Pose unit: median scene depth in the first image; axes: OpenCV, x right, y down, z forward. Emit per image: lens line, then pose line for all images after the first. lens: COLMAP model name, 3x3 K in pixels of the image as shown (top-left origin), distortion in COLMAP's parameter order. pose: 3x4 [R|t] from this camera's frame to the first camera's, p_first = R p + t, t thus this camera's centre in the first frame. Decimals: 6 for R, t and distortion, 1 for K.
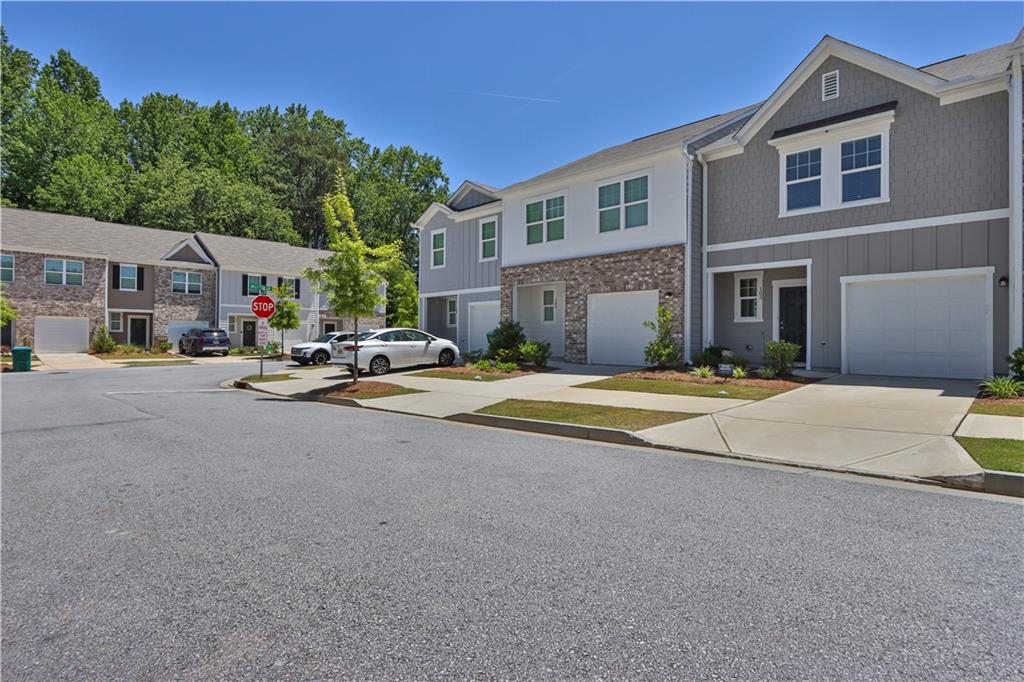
lens RADIAL K [[563.9, 0, 512.0], [0, 563.9, 341.0], [0, 0, 1]] dist [0.000369, -0.000283]
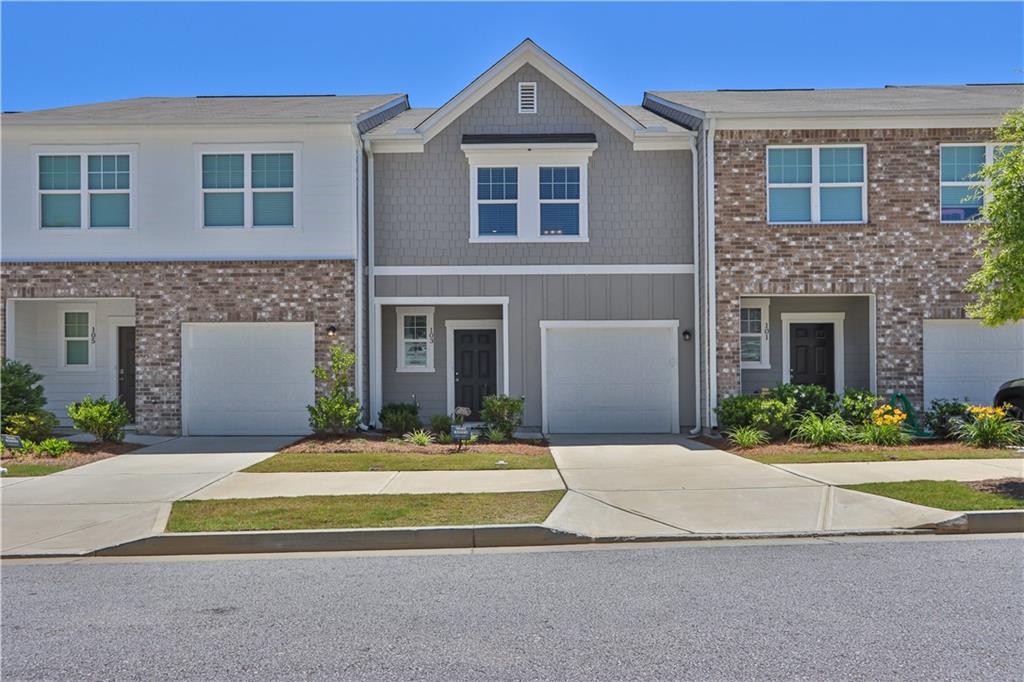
lens RADIAL K [[746.6, 0, 510.0], [0, 746.6, 381.5], [0, 0, 1]] dist [0.001065, 0.003315]
pose [[0.702171, 0.010227, 0.711934, -0.240635], [0.009791, 0.999664, -0.024018, 0.005946], [-0.711941, 0.023835, 0.701835, 0.214090]]
